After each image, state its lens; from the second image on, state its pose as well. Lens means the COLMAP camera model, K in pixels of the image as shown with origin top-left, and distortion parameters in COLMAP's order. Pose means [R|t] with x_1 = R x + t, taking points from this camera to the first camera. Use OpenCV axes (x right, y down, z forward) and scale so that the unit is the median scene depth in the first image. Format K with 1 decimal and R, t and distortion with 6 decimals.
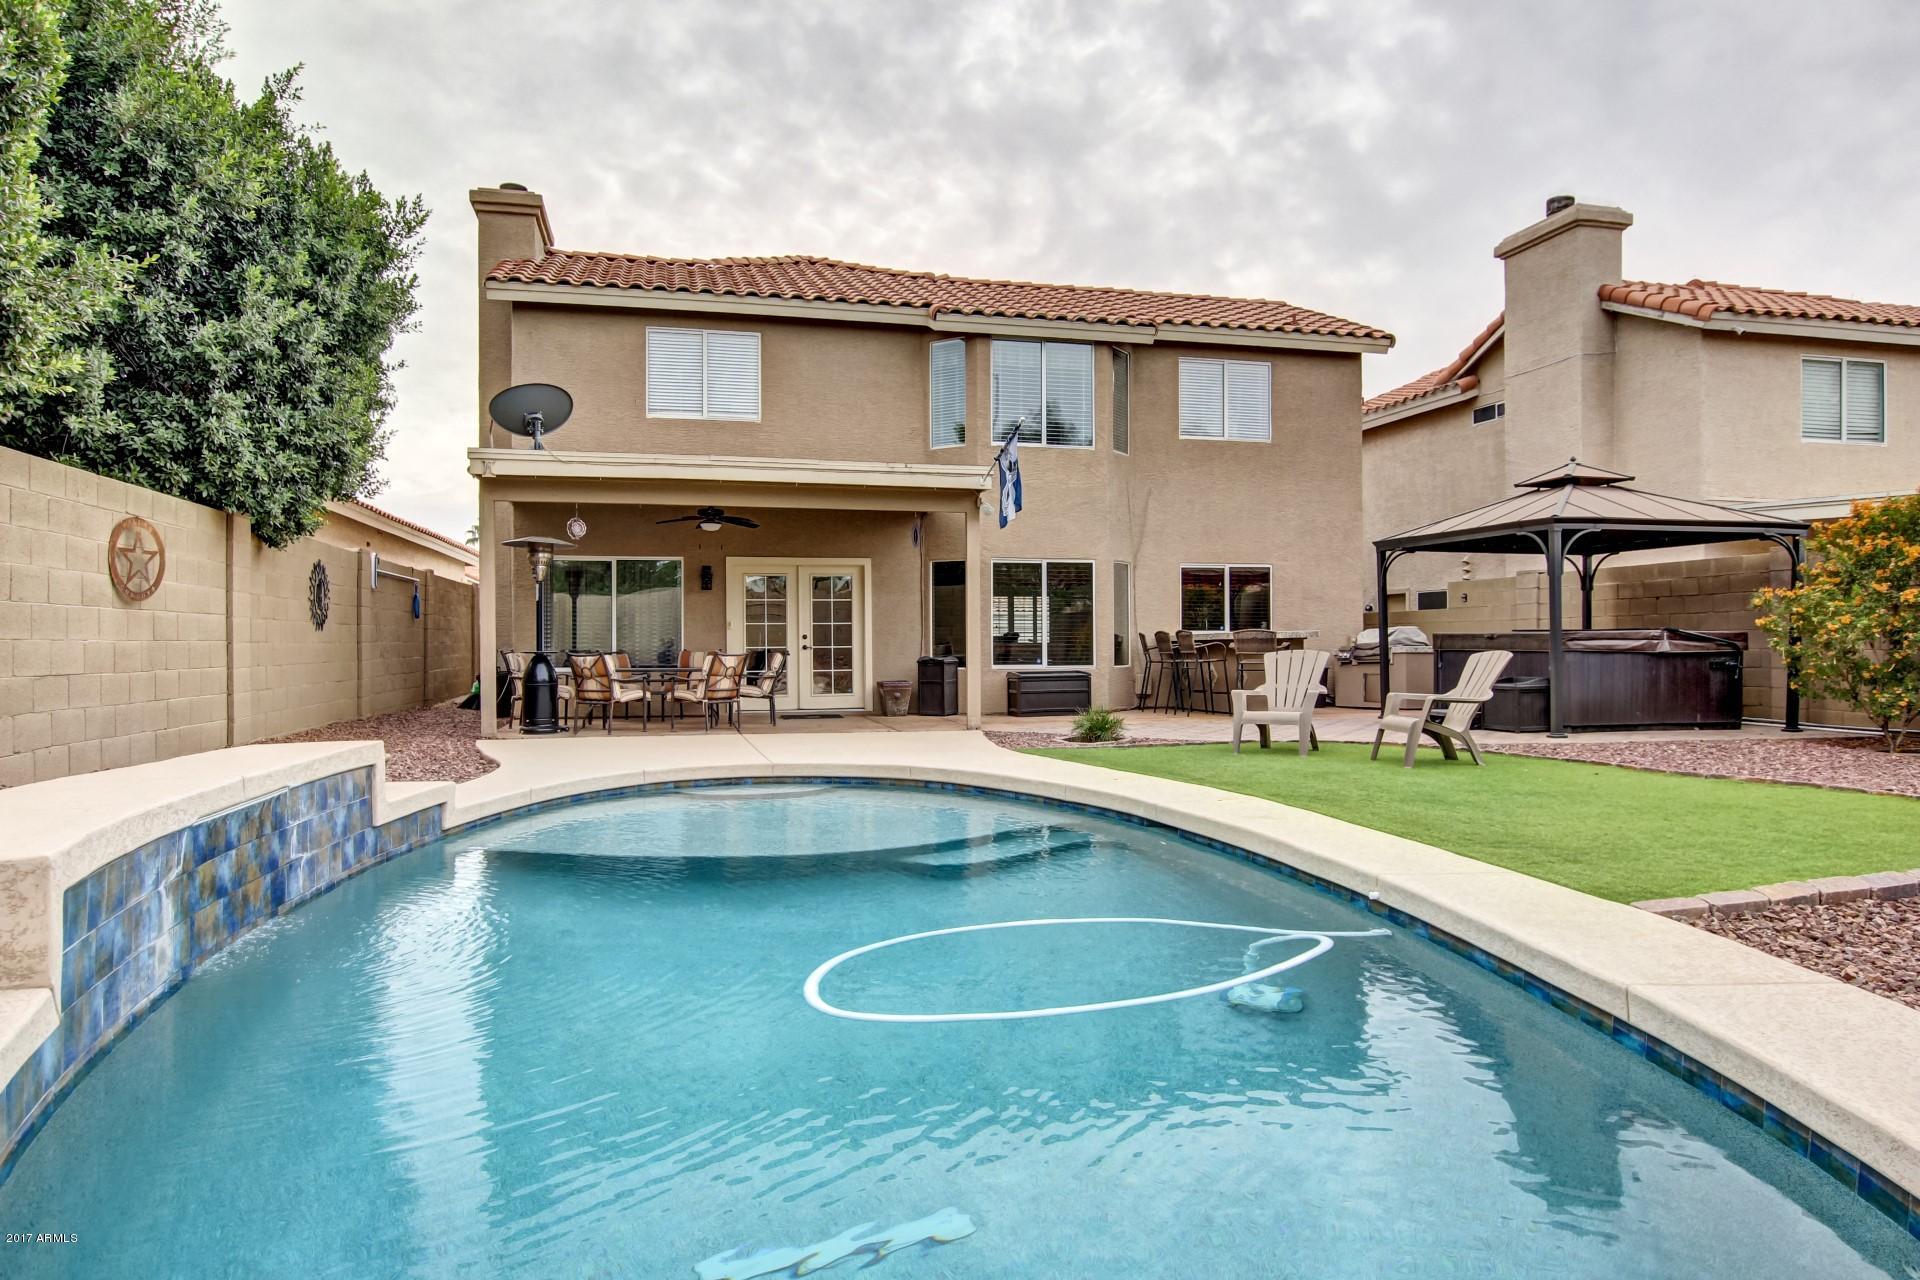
lens RADIAL K [[1138.6, 0, 958.1], [0, 1138.6, 633.4], [0, 0, 1]] dist [-0.004786, 0.000396]
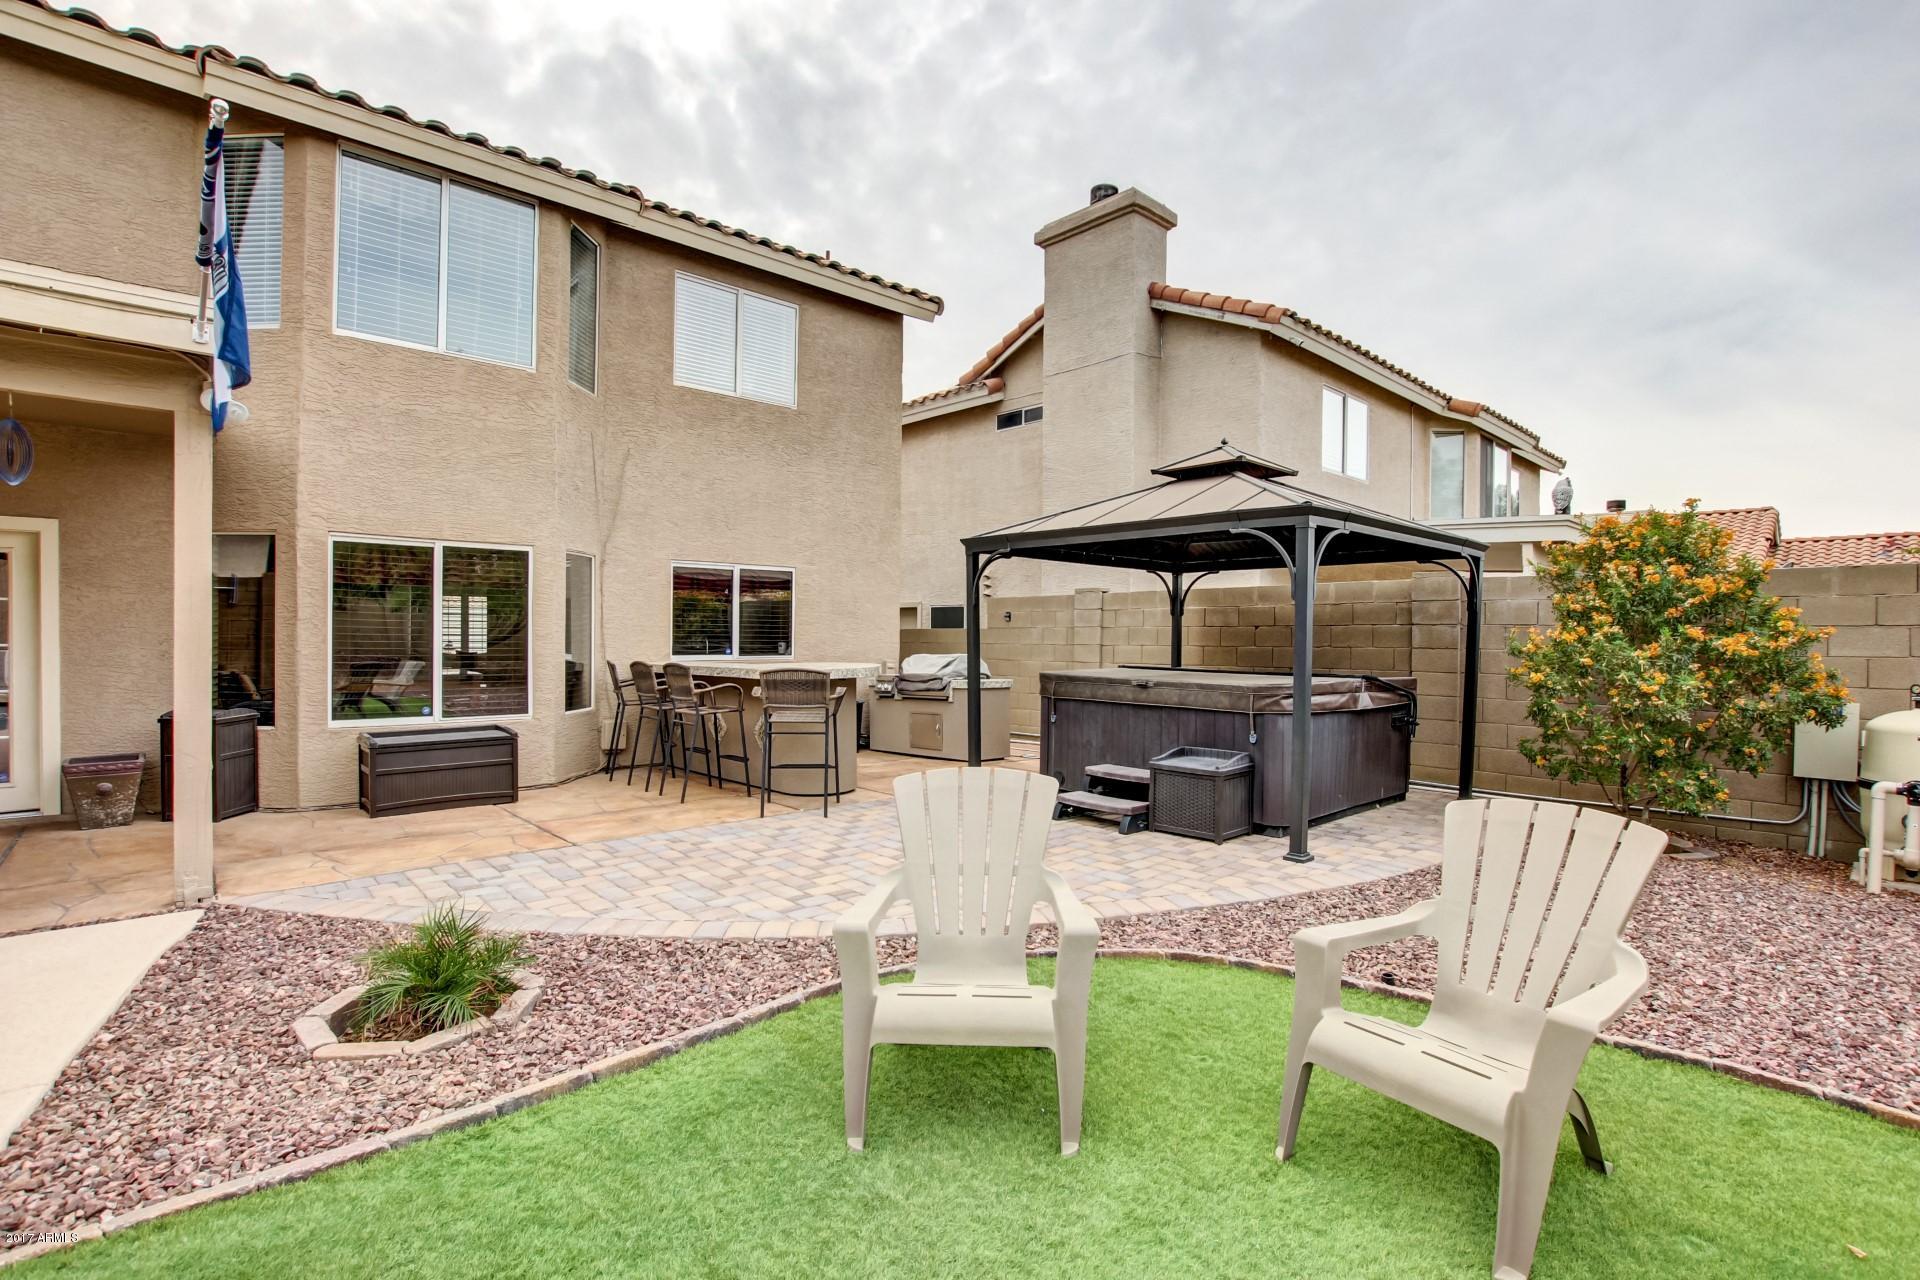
lens RADIAL K [[870.7, 0, 972.6], [0, 870.7, 635.5], [0, 0, 1]] dist [-0.029023, 0.003015]
pose [[0.862701, 0.010029, 0.505614, 0.087061], [-0.014057, 0.999893, 0.004152, -0.020397], [-0.505518, -0.010689, 0.862750, 0.453356]]
